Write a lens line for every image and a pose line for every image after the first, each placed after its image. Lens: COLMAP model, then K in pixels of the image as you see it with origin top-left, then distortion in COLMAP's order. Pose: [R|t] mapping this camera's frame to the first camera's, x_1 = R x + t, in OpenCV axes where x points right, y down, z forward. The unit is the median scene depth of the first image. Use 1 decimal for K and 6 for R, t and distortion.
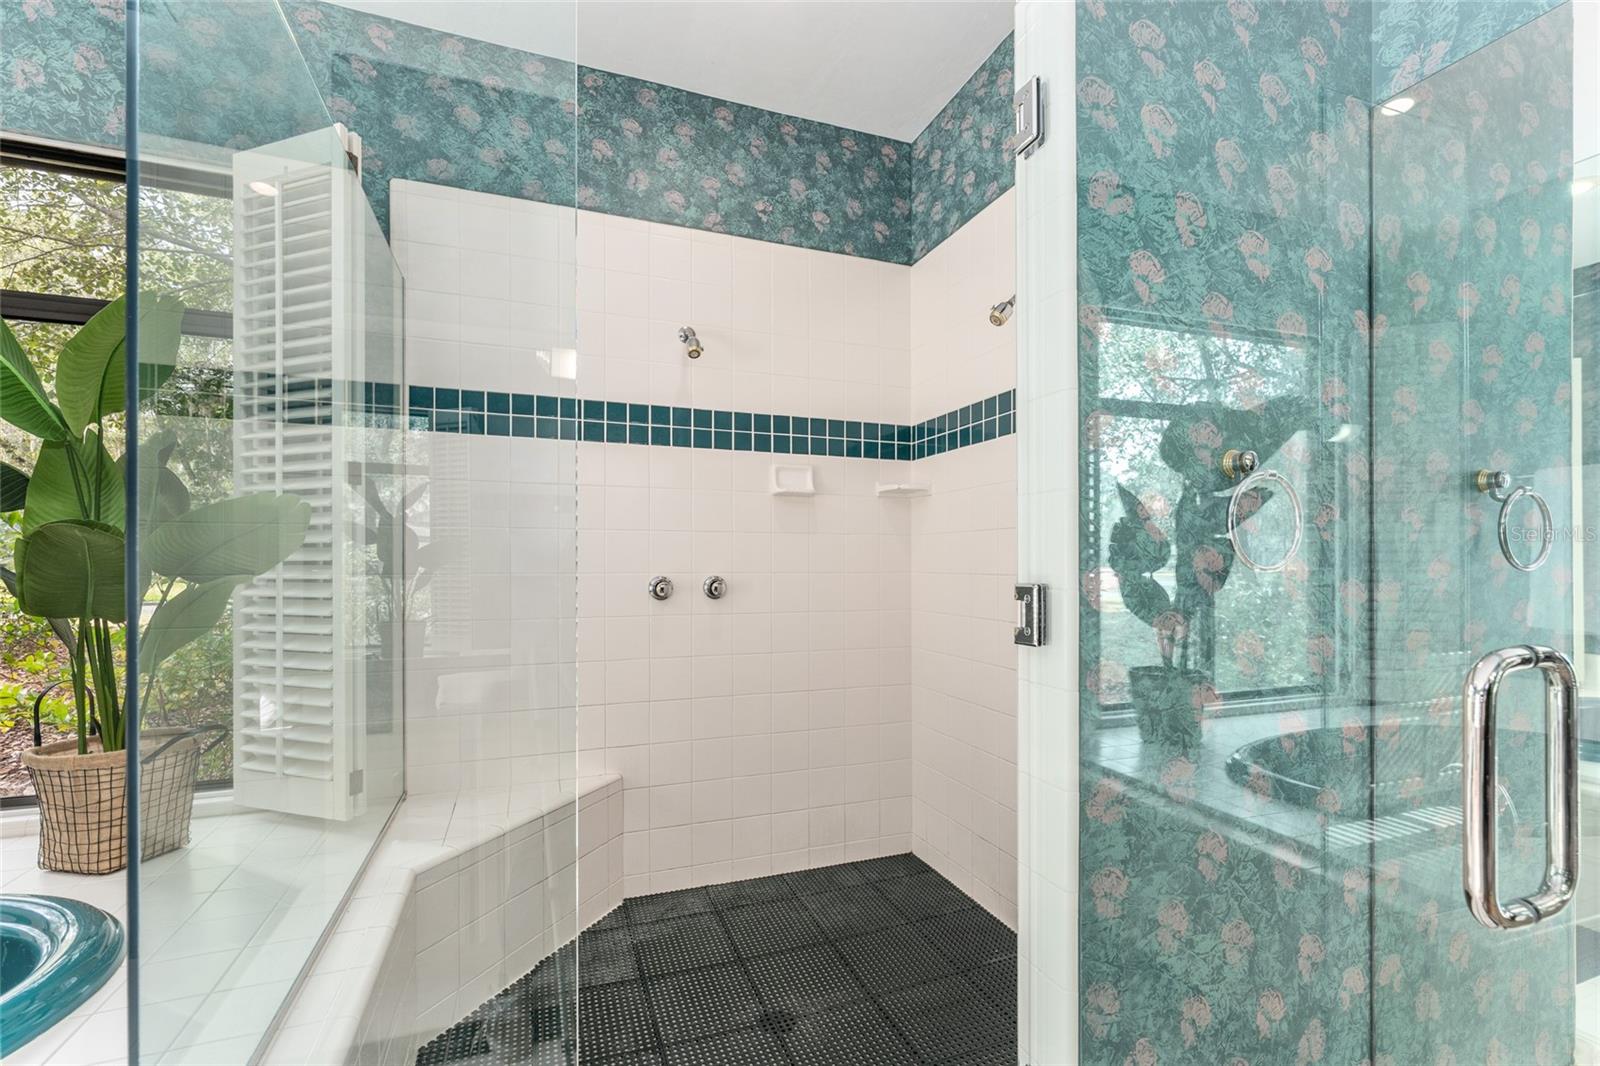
lens RADIAL K [[693.4, 0, 813.9], [0, 693.4, 554.5], [0, 0, 1]] dist [-0.000996, 0.000456]
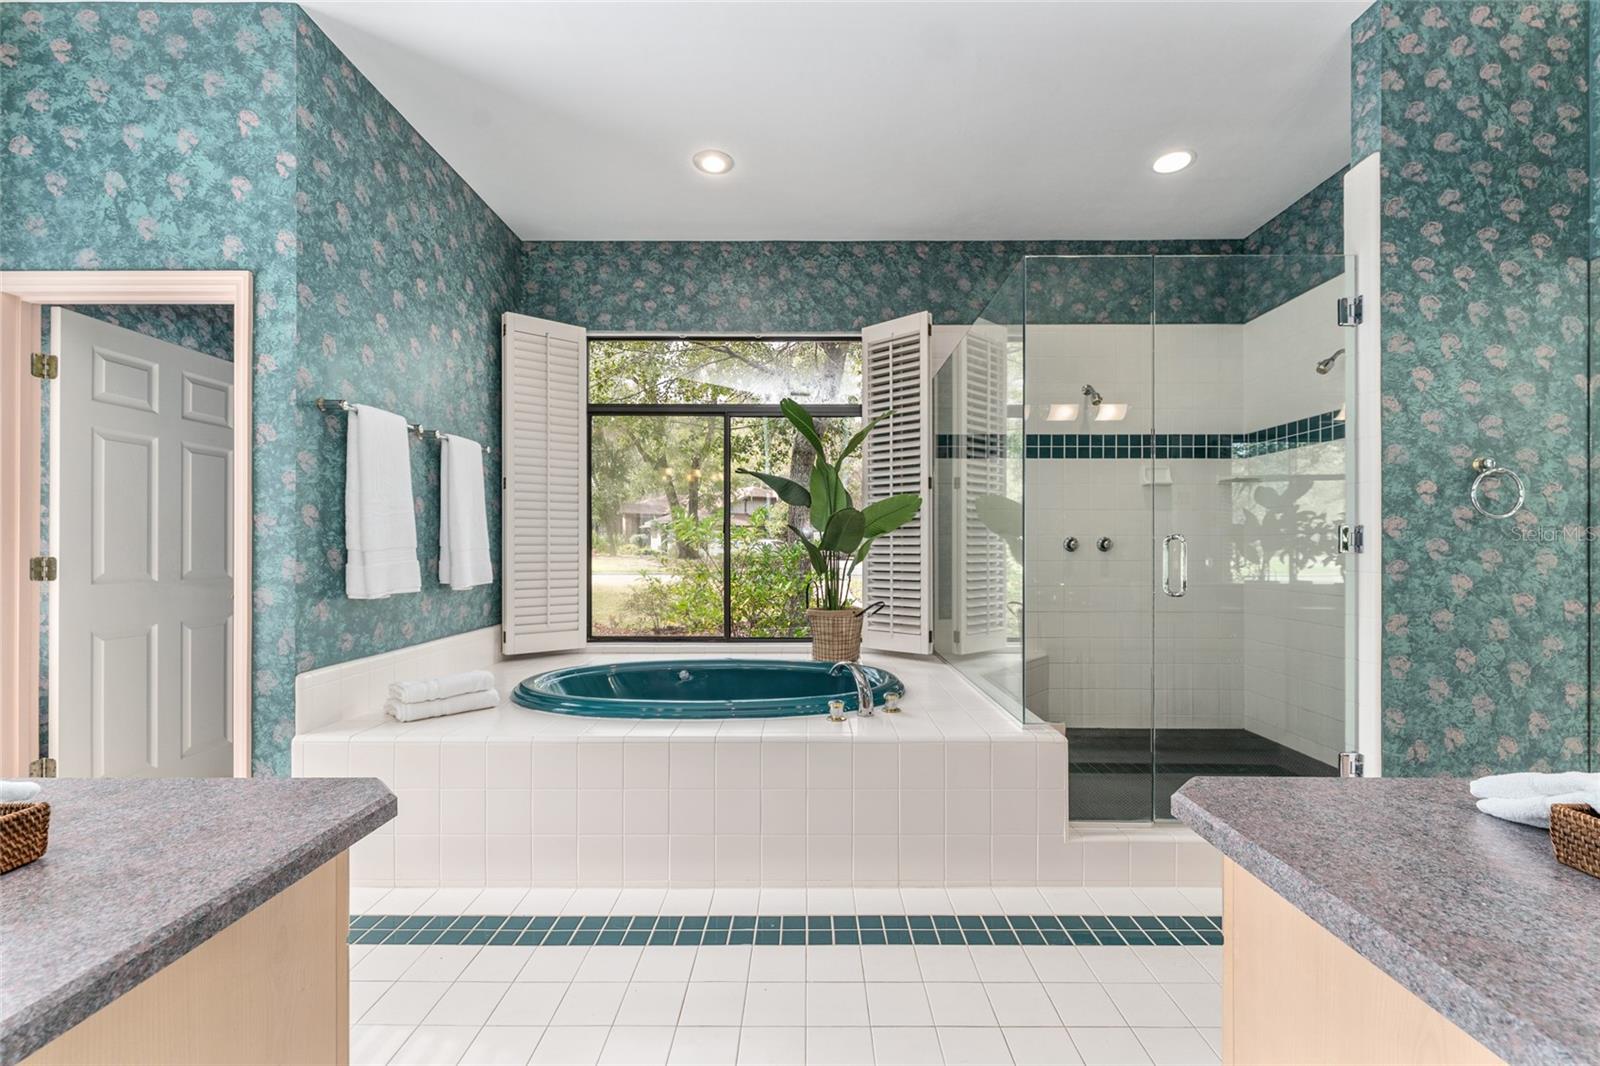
lens RADIAL K [[650.9, 0, 800.5], [0, 650.9, 544.3], [0, 0, 1]] dist [-0.000774, -0.000110]
pose [[0.927968, -0.001639, -0.372656, -0.479105], [0.004256, 0.999972, 0.006200, 0.072955], [0.372636, -0.007340, 0.927949, -1.372389]]
